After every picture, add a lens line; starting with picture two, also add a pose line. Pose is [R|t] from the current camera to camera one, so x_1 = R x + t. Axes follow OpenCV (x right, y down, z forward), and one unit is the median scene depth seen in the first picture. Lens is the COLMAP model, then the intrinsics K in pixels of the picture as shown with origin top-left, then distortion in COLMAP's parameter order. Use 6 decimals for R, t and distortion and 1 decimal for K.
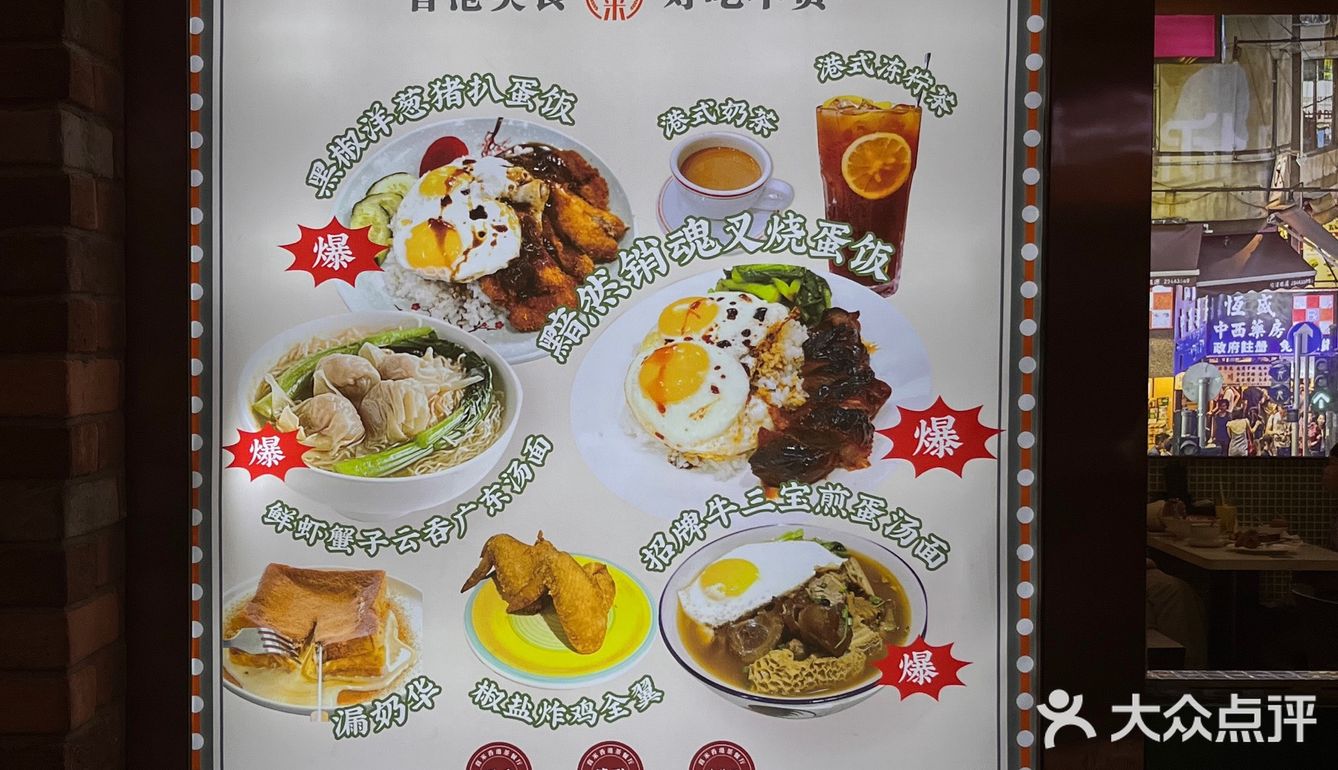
lens RADIAL K [[1842.6, 0, 669.0], [0, 1842.6, 385.0], [0, 0, 1]] dist [0.172134, -0.423319]
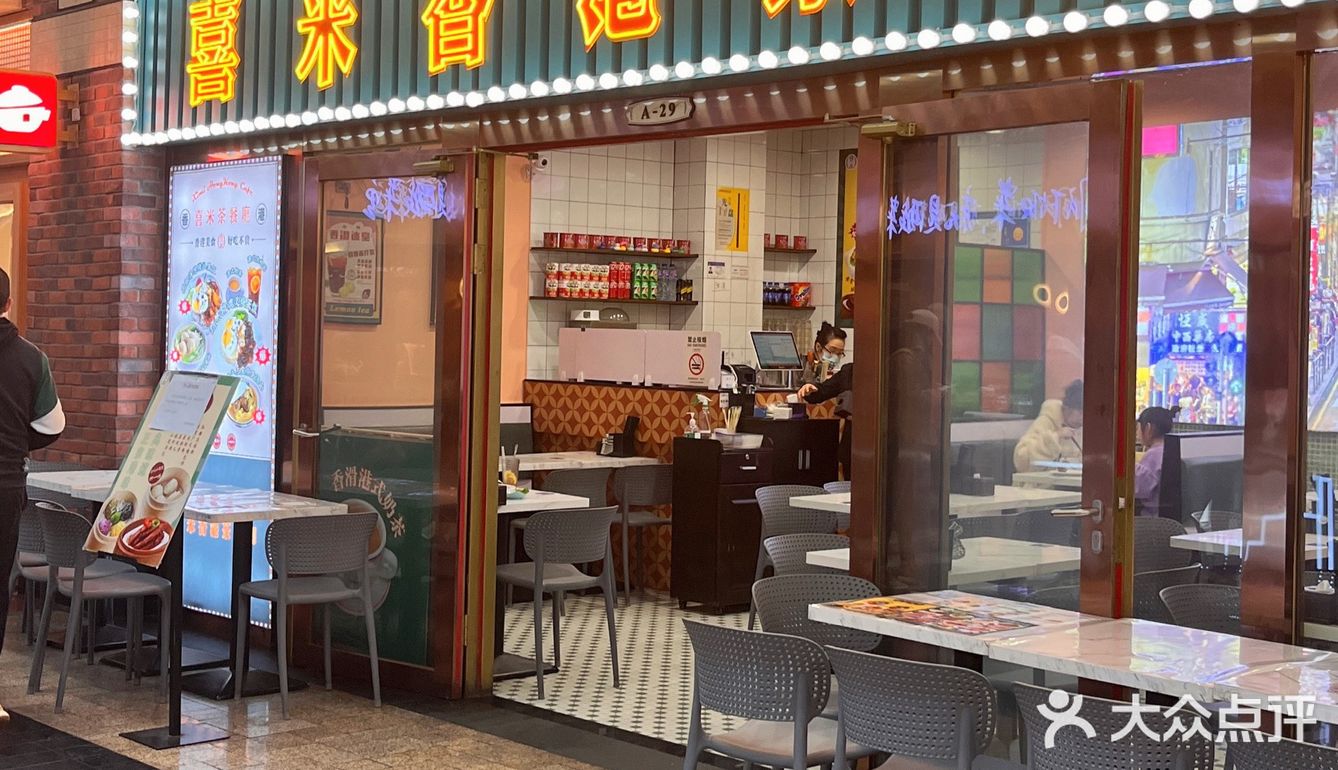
lens RADIAL K [[1882.1, 0, 671.9], [0, 1882.1, 435.7], [0, 0, 1]] dist [0.140949, 0.023433]
pose [[0.649000, 0.050813, -0.759090, 1.189133], [-0.033759, 0.998708, 0.037990, 0.005231], [0.760039, 0.000970, 0.649876, -0.287639]]
